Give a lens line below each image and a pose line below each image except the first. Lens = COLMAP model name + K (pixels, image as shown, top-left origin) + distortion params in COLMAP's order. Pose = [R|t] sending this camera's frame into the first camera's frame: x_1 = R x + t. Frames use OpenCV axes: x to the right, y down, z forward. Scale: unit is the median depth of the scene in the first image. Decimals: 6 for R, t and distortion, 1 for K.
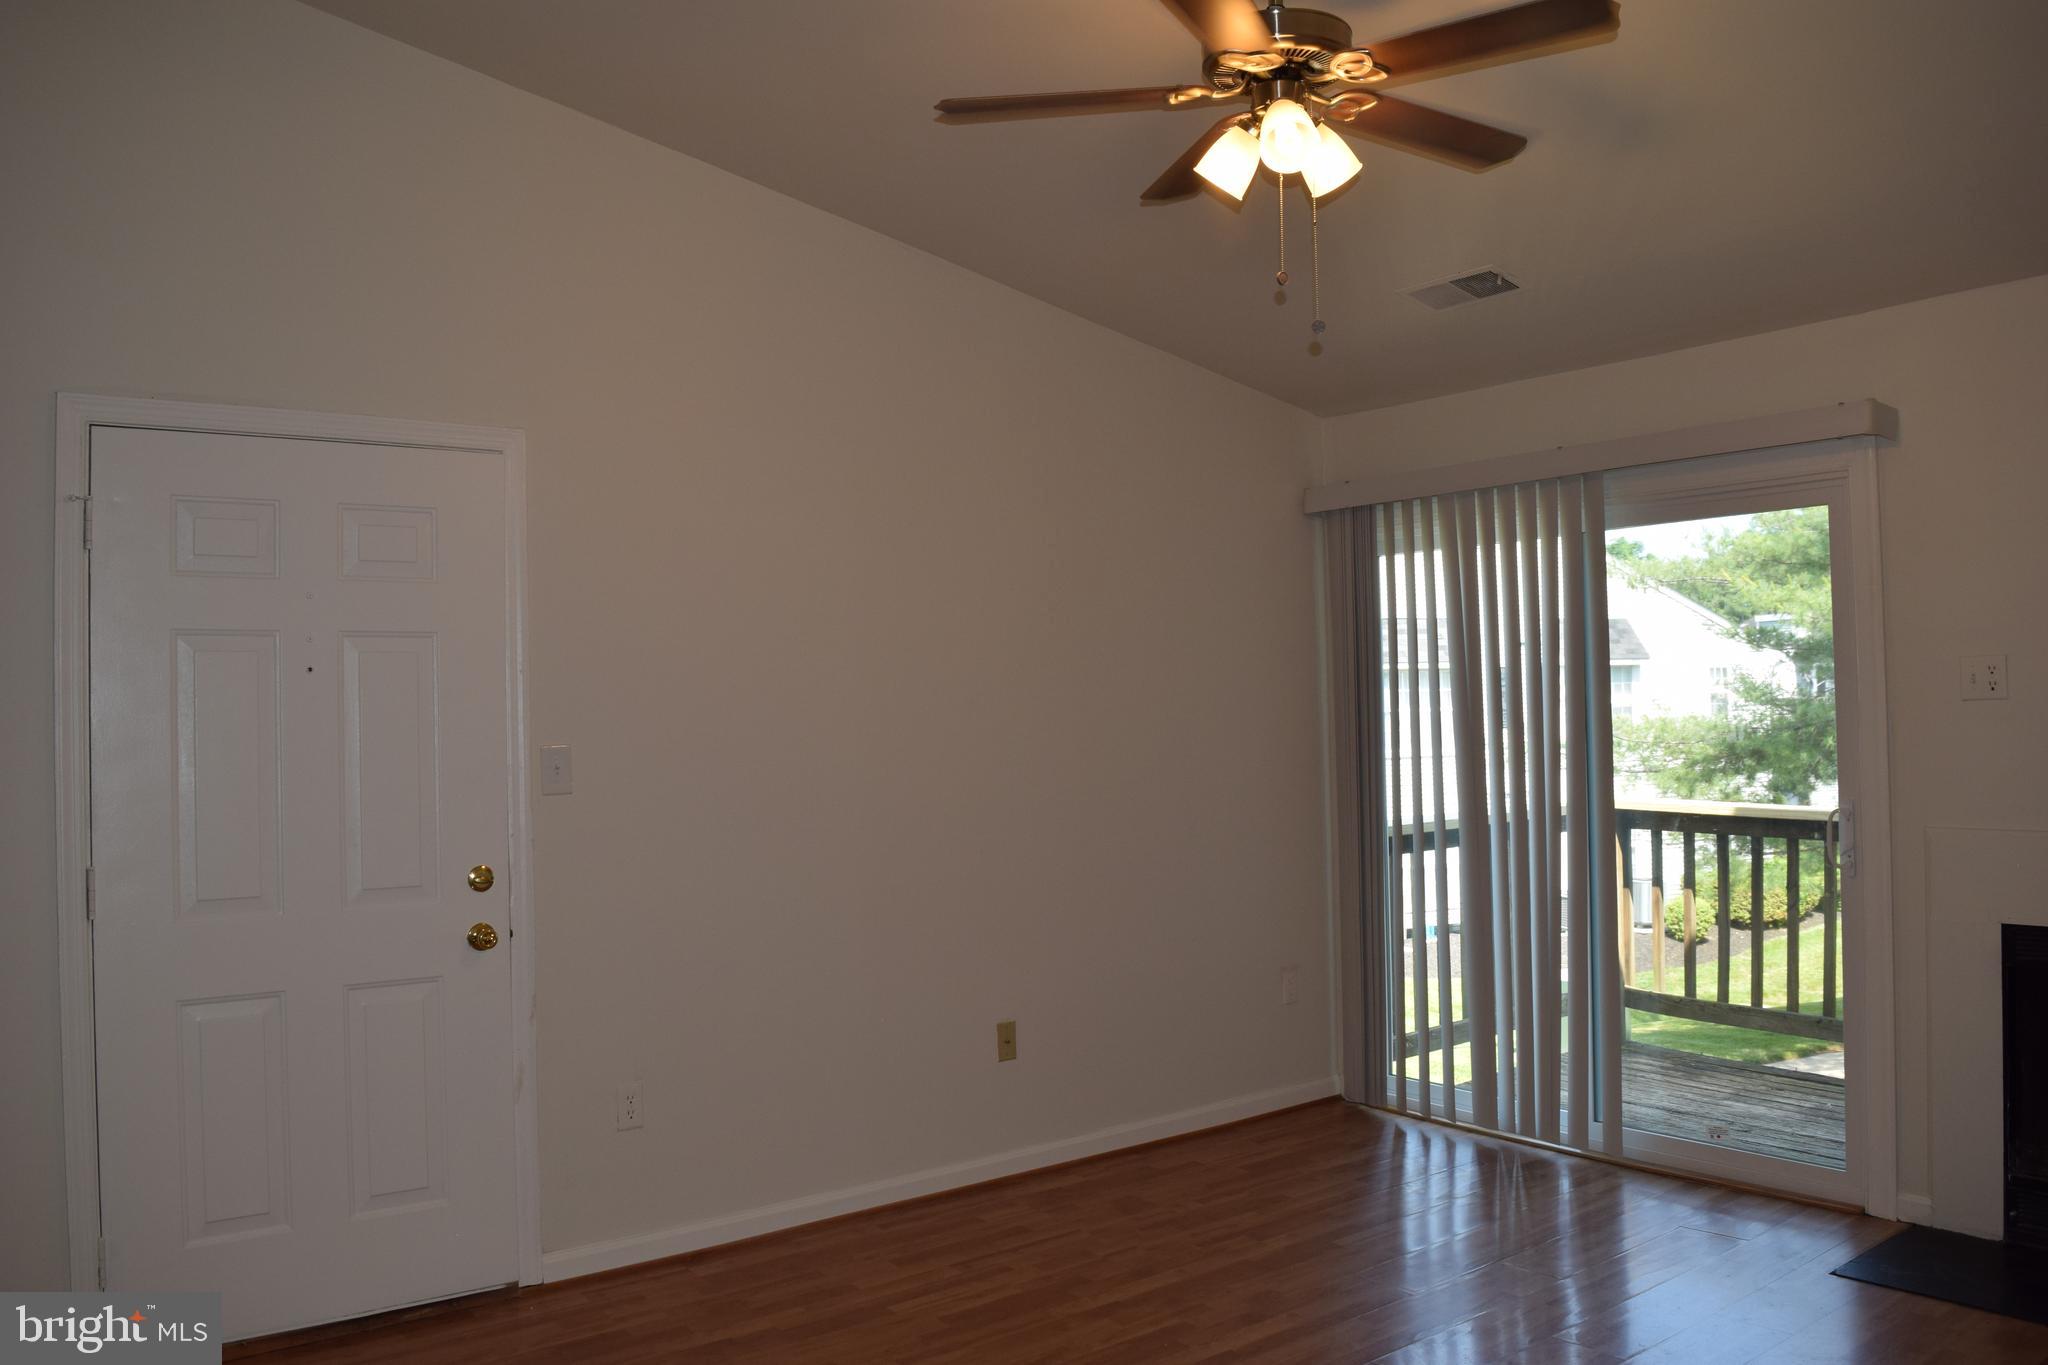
lens RADIAL K [[1617.2, 0, 1021.5], [0, 1617.2, 672.9], [0, 0, 1]] dist [-0.088753, 0.022807]
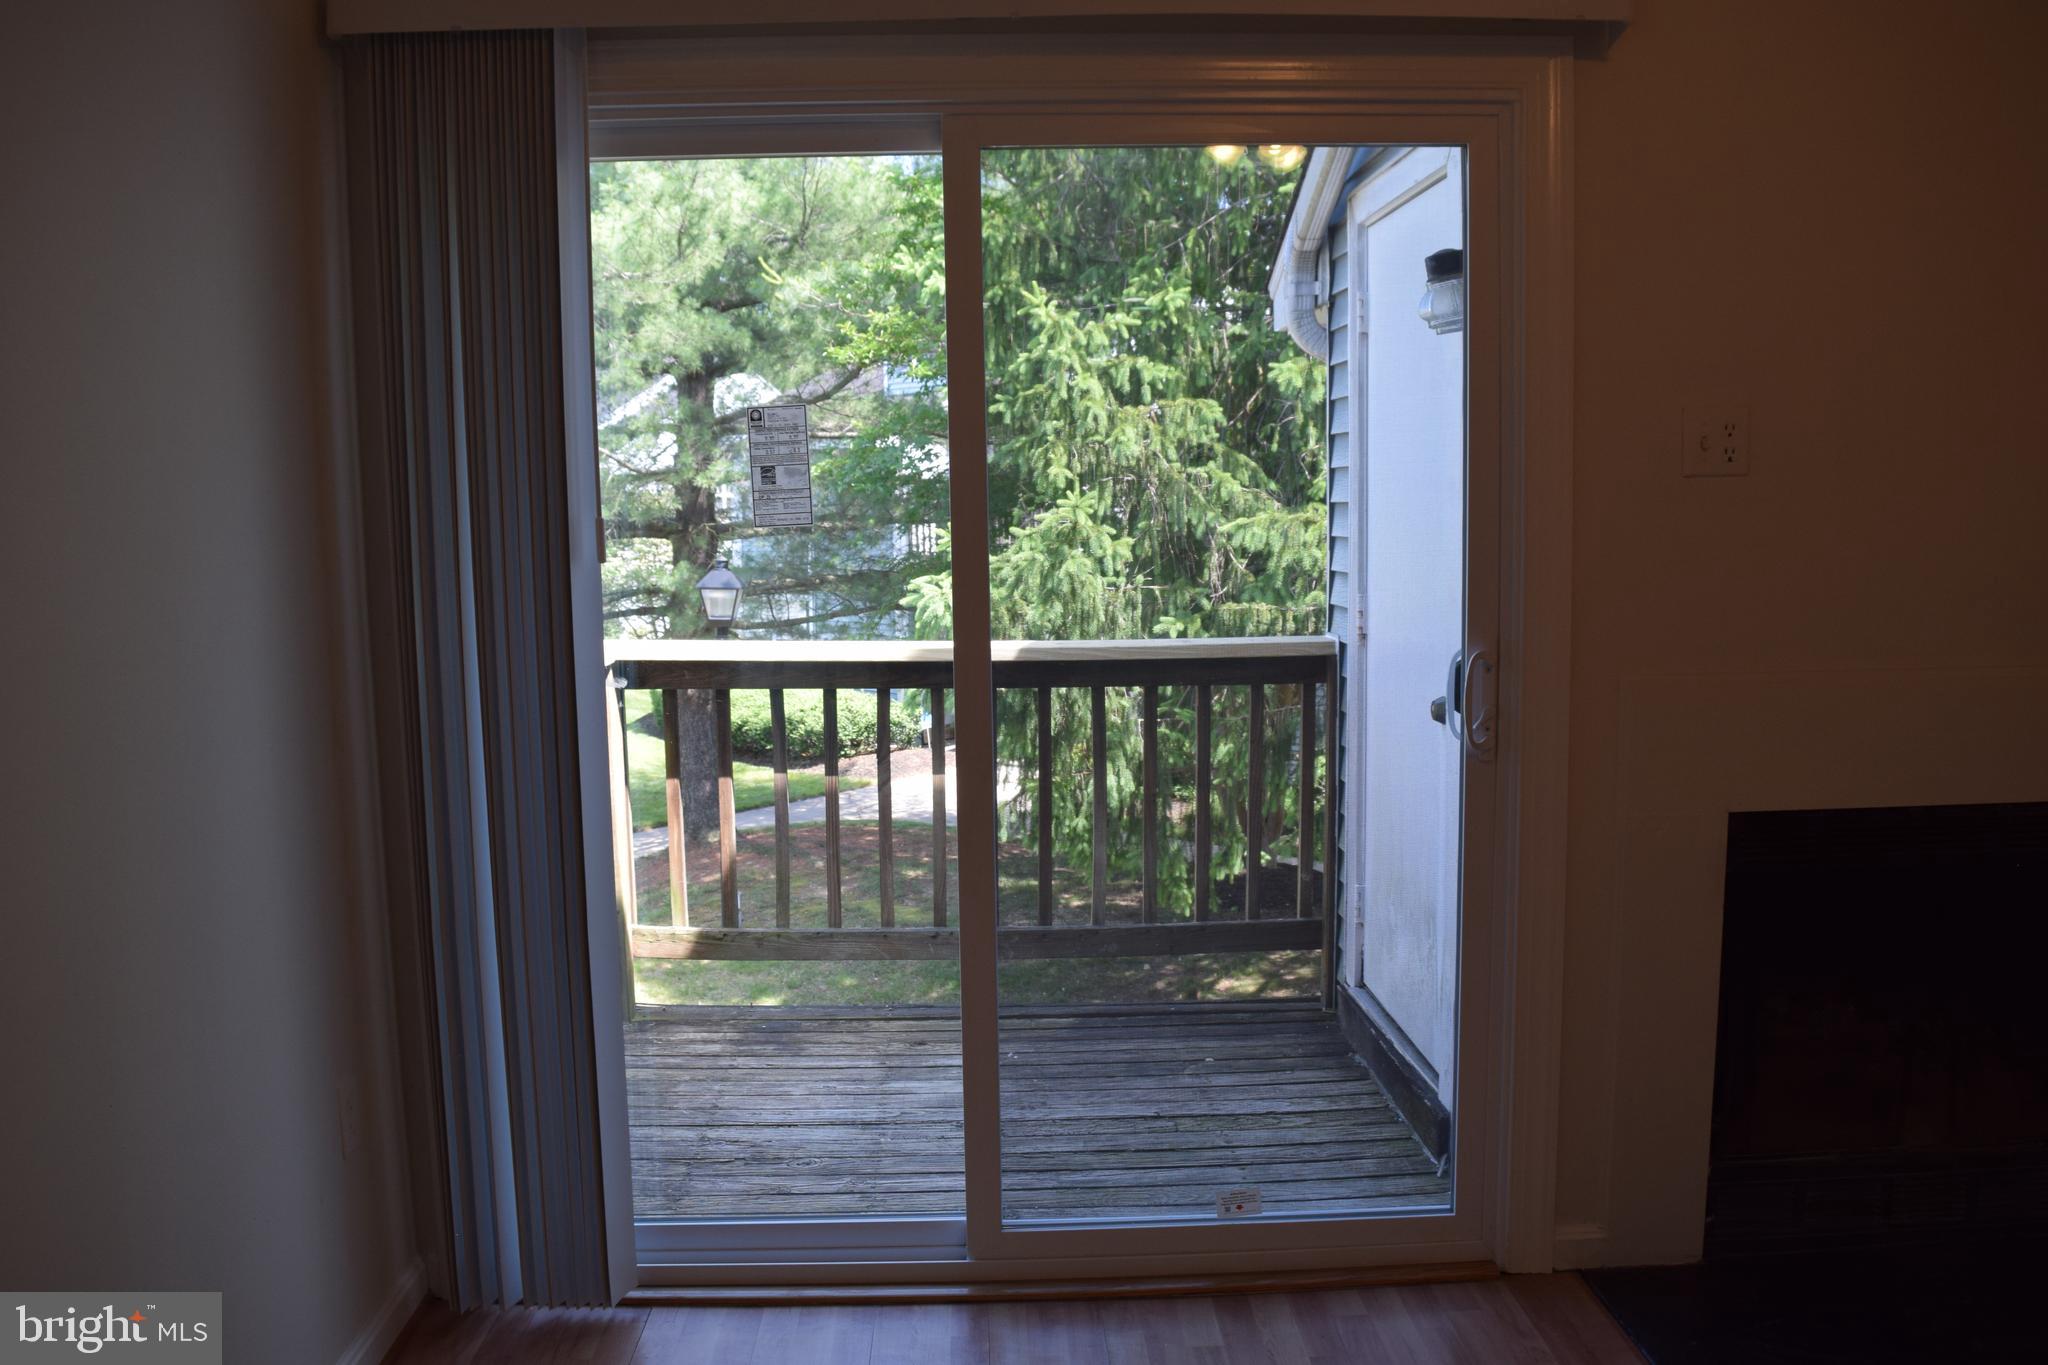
lens RADIAL K [[1617.2, 0, 1025.1], [0, 1617.2, 687.7], [0, 0, 1]] dist [-0.088753, 0.022807]
pose [[0.589439, -0.077102, 0.804125, -0.093302], [-0.019964, 0.993740, 0.109917, 0.037666], [-0.807566, -0.080843, 0.584210, 0.839609]]
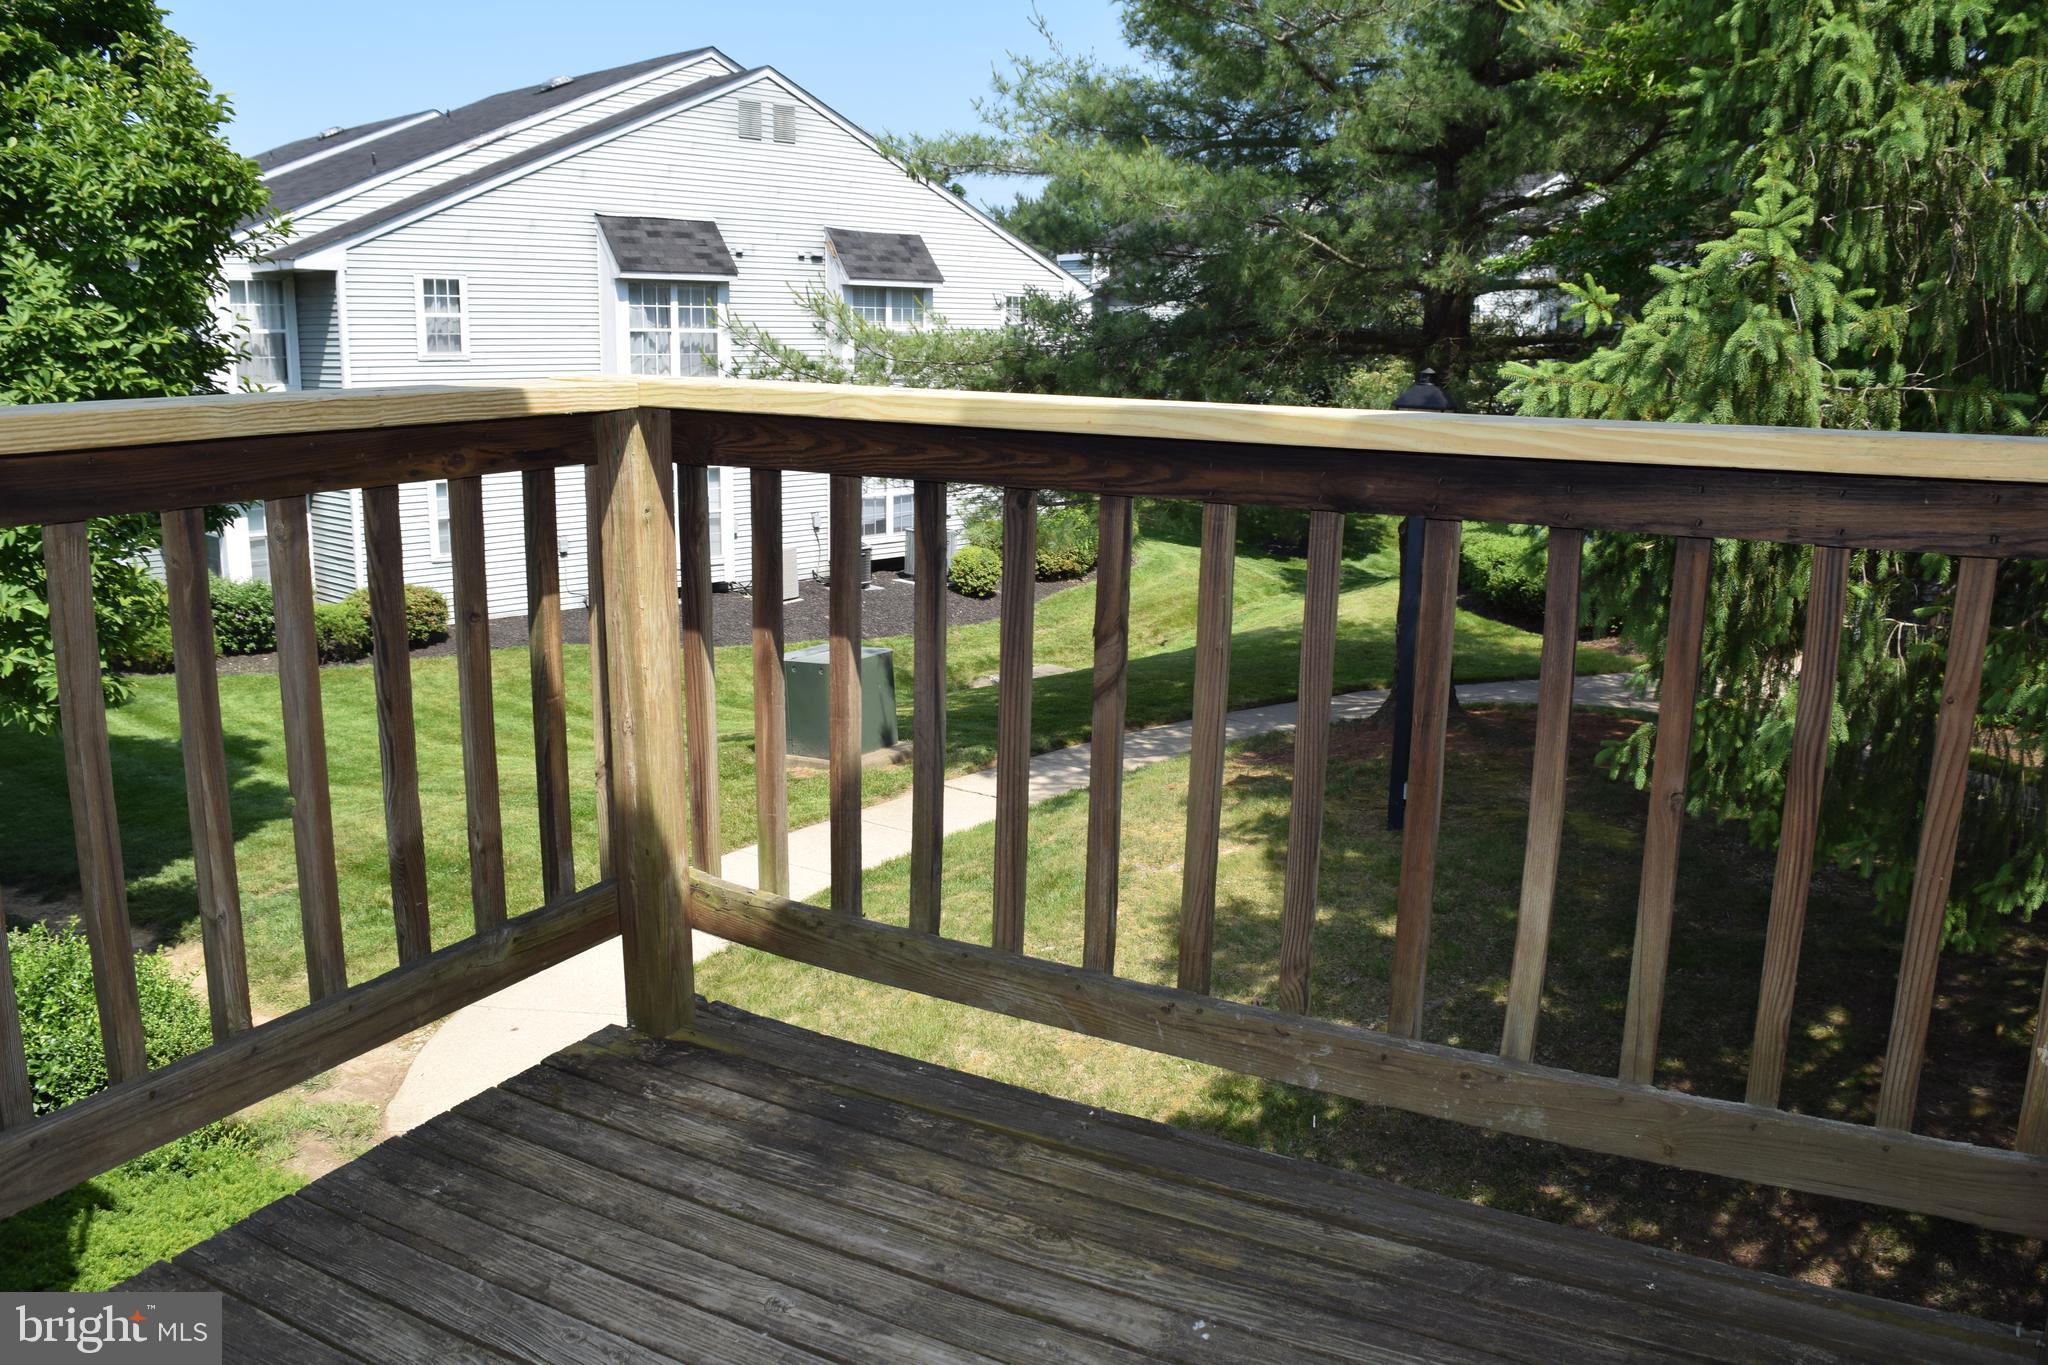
lens RADIAL K [[1617.2, 0, 1035.9], [0, 1617.2, 677.9], [0, 0, 1]] dist [-0.088753, 0.022807]
pose [[0.912078, -0.049316, 0.407039, 0.519302], [-0.041800, 0.976384, 0.211962, 0.112039], [-0.407879, -0.210340, 0.888477, 1.093591]]
